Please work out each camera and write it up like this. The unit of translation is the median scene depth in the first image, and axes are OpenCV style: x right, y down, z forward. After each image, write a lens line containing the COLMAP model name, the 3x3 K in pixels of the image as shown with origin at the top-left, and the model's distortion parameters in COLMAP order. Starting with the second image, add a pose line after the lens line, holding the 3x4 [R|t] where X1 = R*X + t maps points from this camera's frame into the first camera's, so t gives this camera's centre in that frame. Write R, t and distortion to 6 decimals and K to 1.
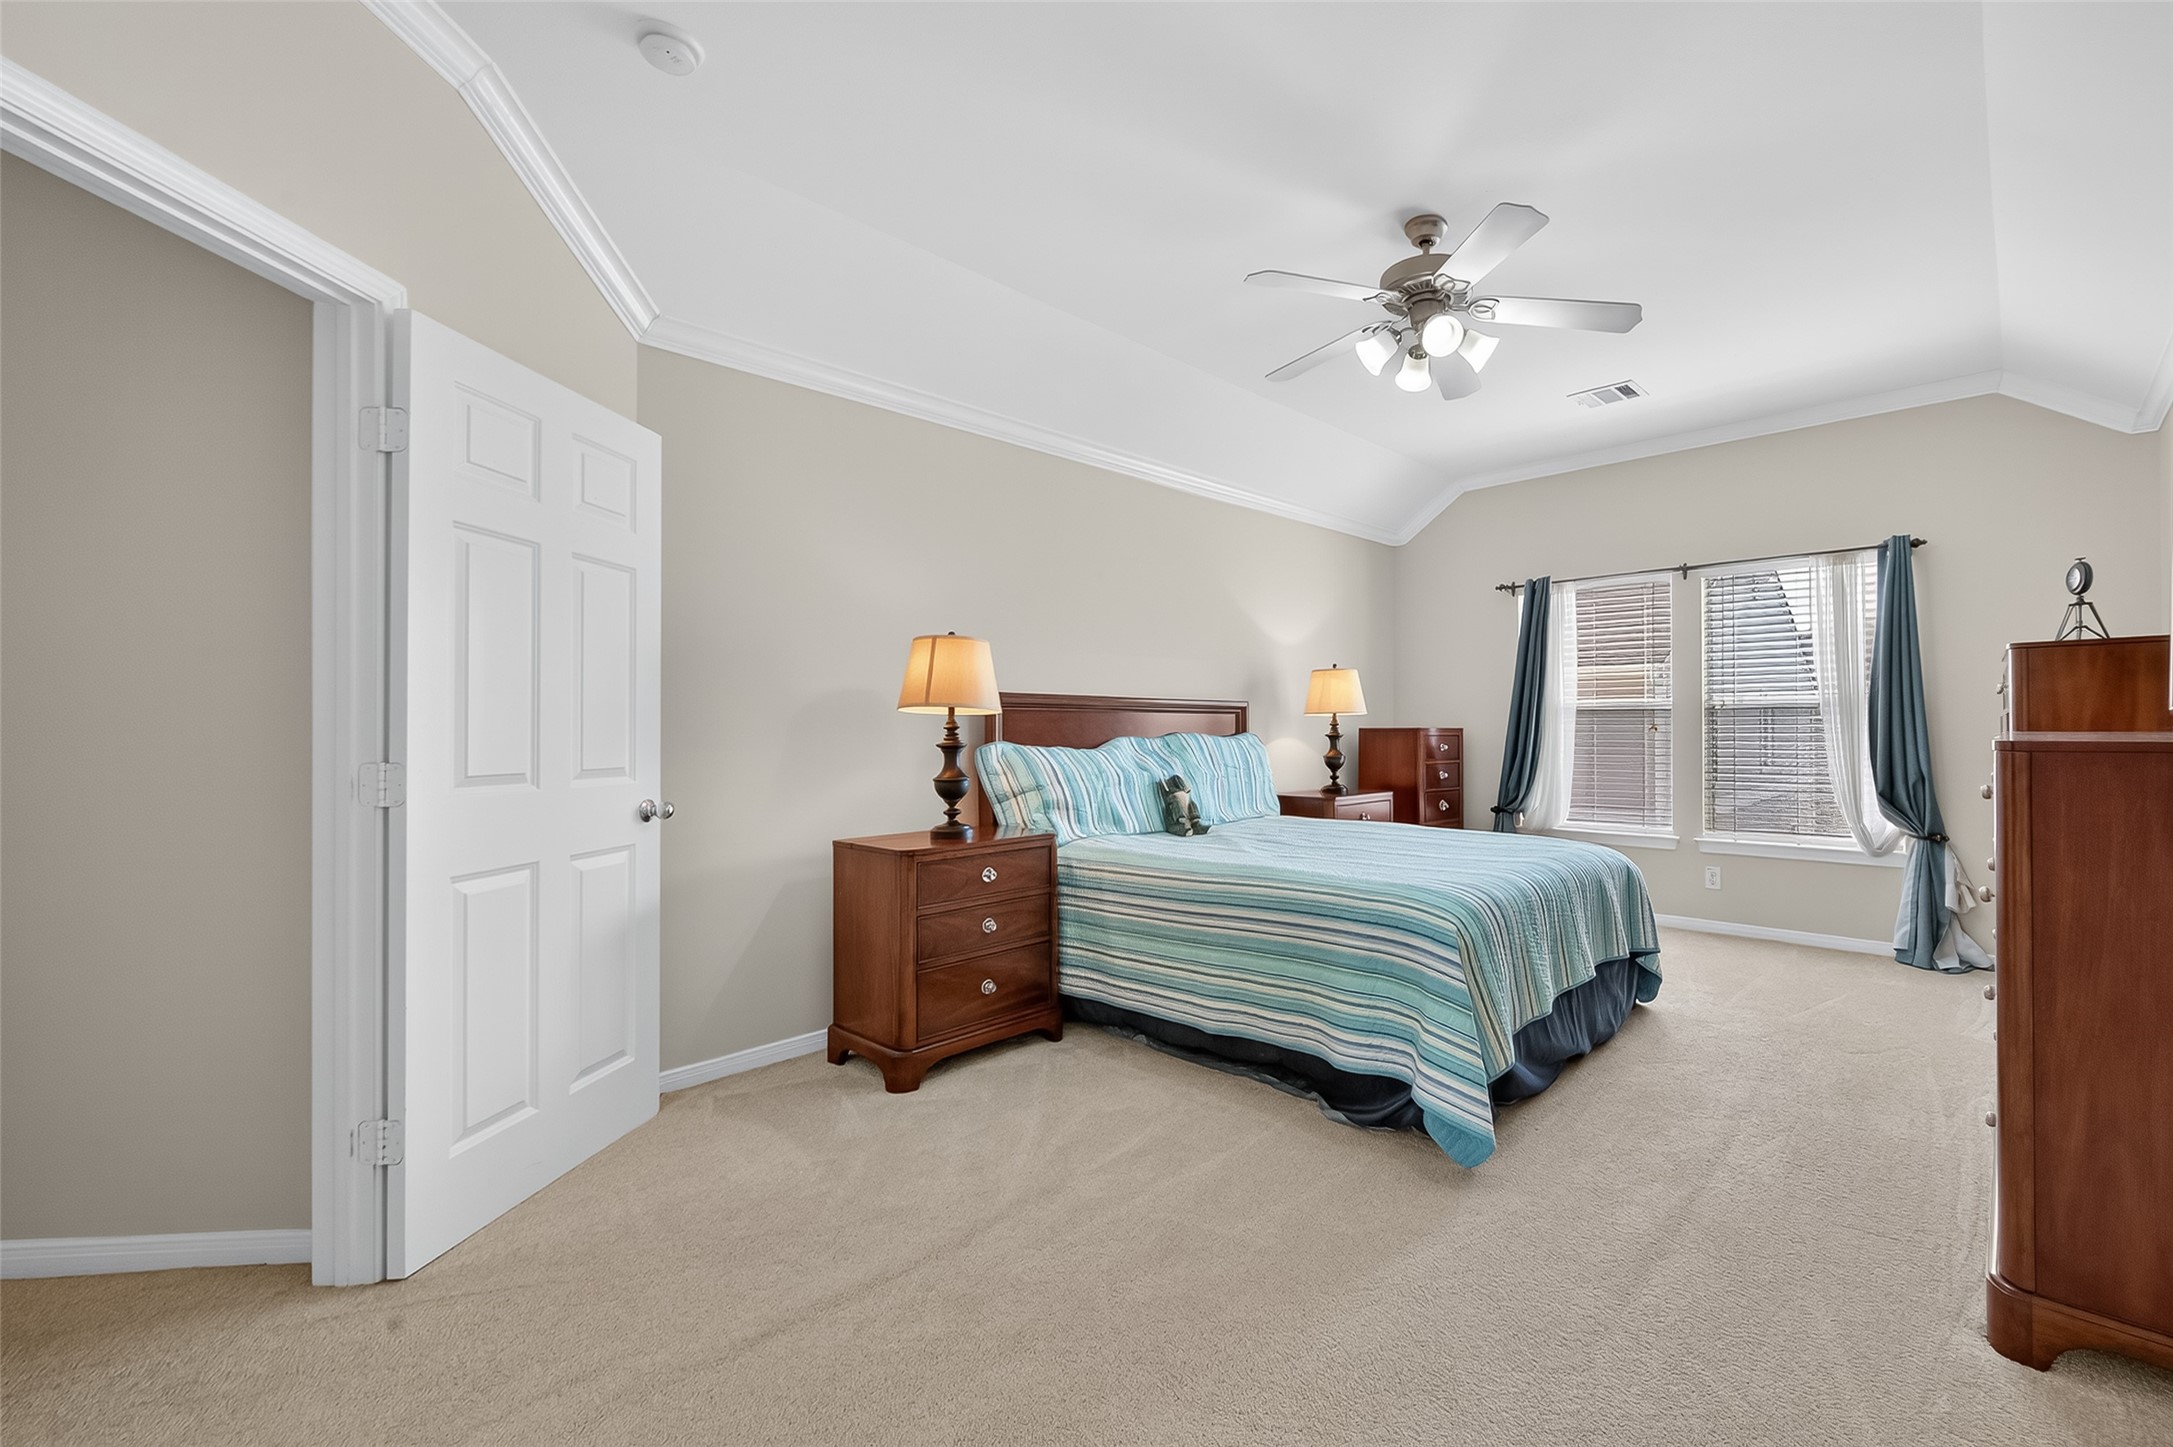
lens RADIAL K [[917.8, 0, 1220.3], [0, 917.8, 721.4], [0, 0, 1]] dist [-0.002084, -0.000220]
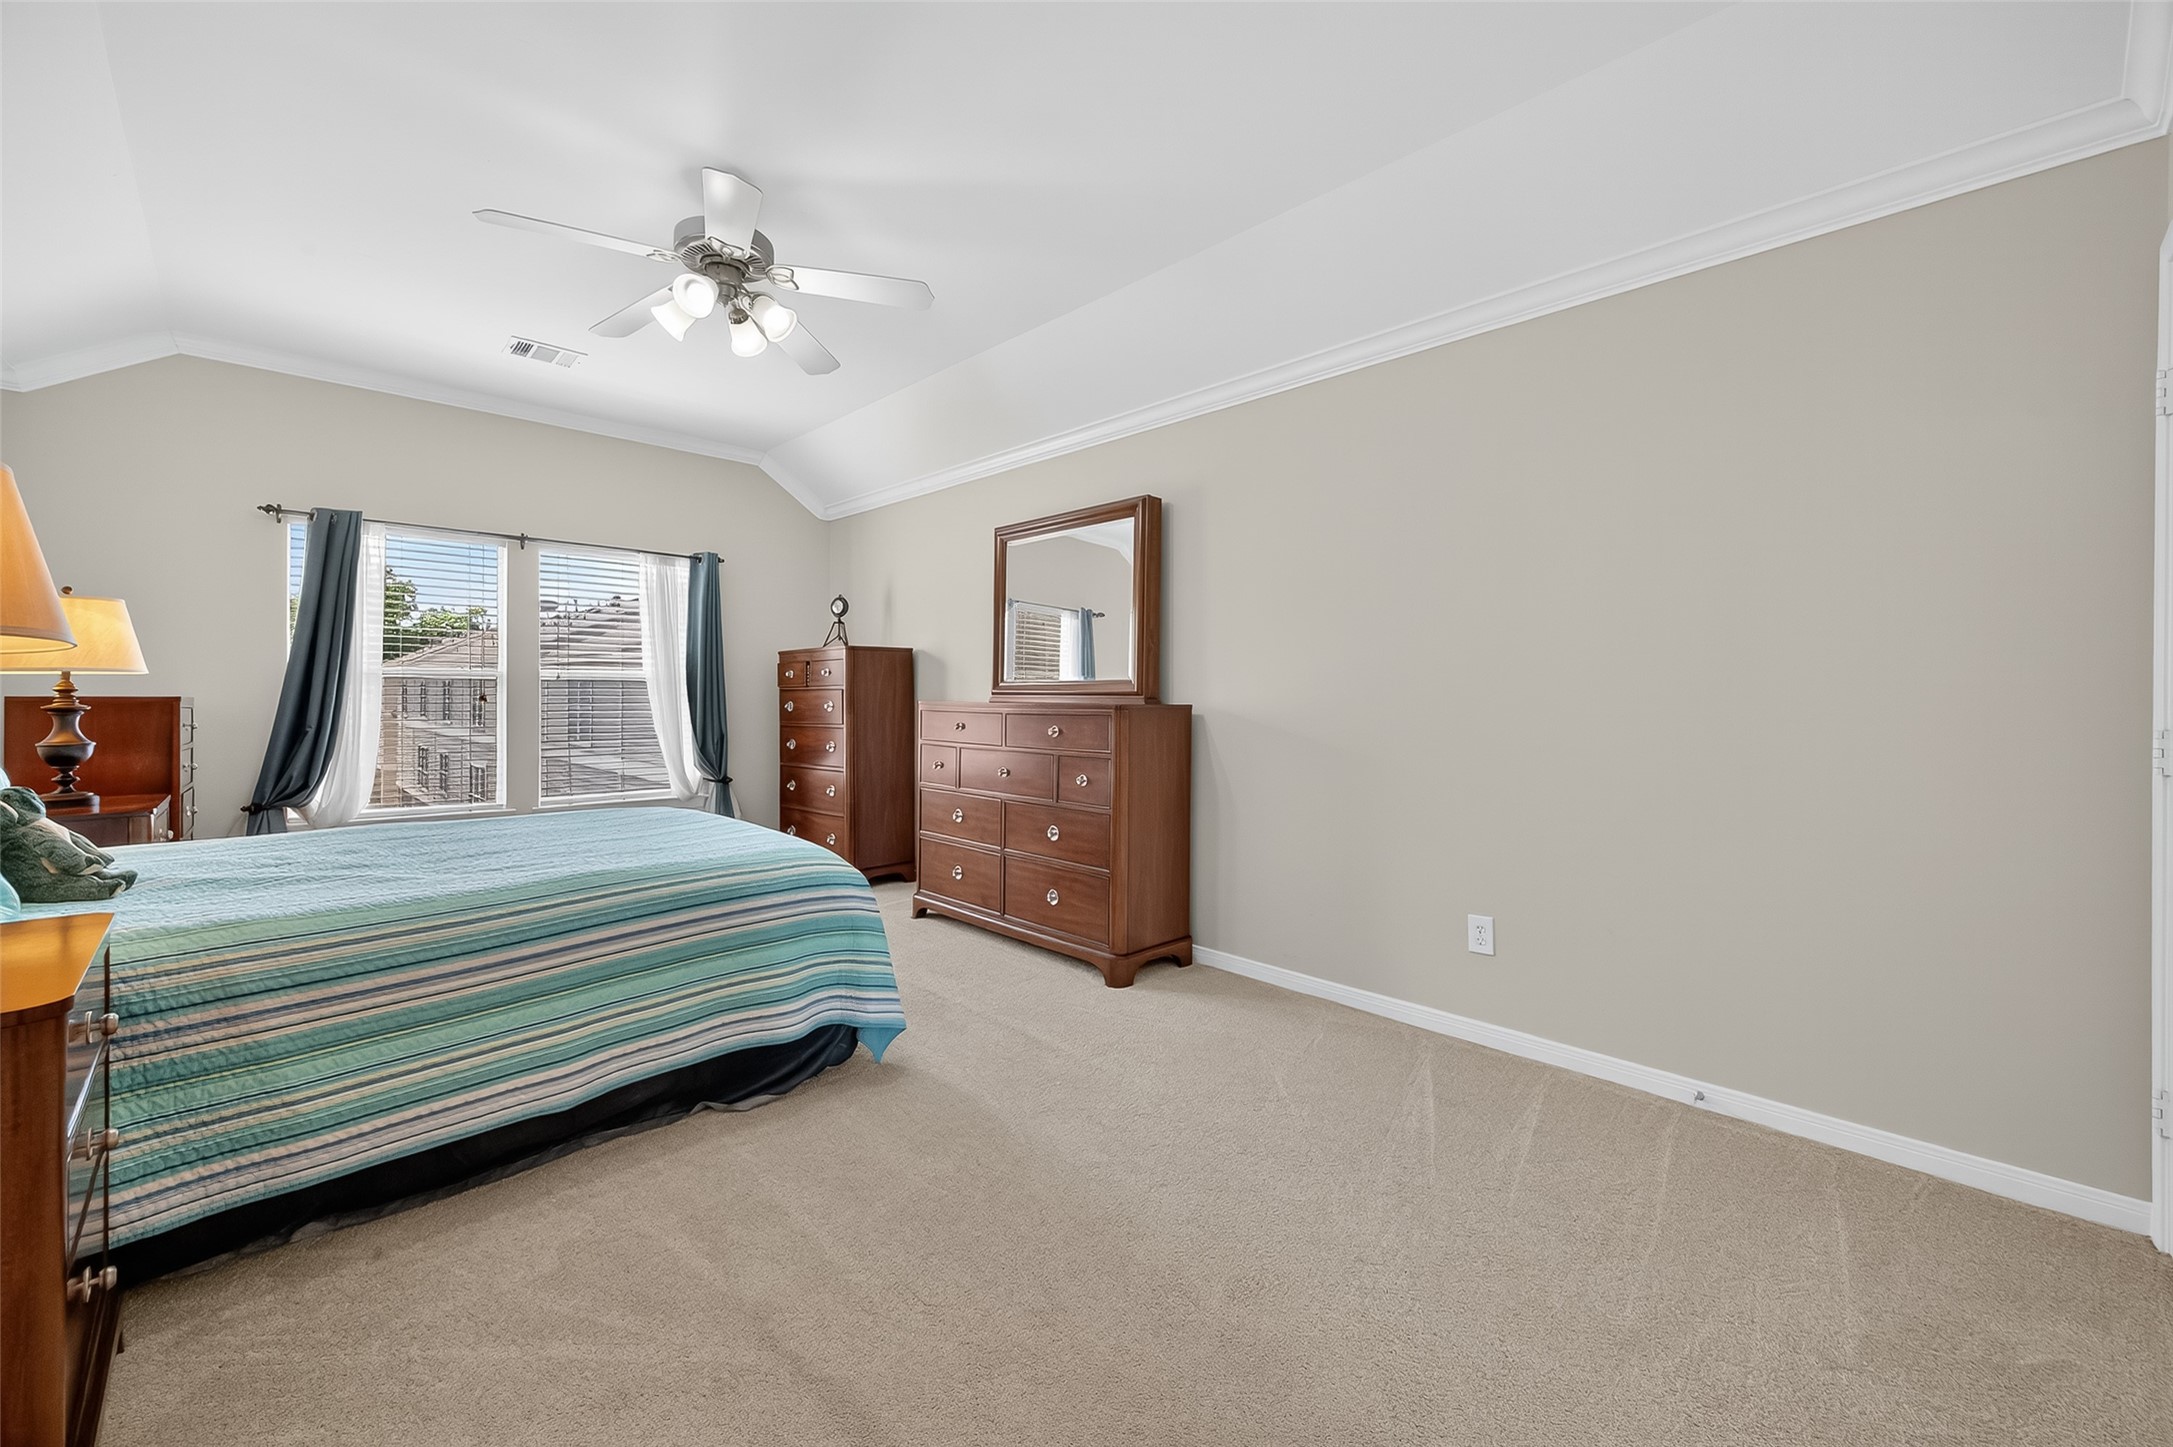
lens RADIAL K [[859.7, 0, 1084.3], [0, 859.7, 725.6], [0, 0, 1]] dist [-0.000401, -0.000273]
pose [[0.079011, -0.026196, 0.996530, -0.447553], [-0.011776, 0.999560, 0.027210, 0.005411], [-0.996804, -0.013885, 0.078667, 0.365197]]
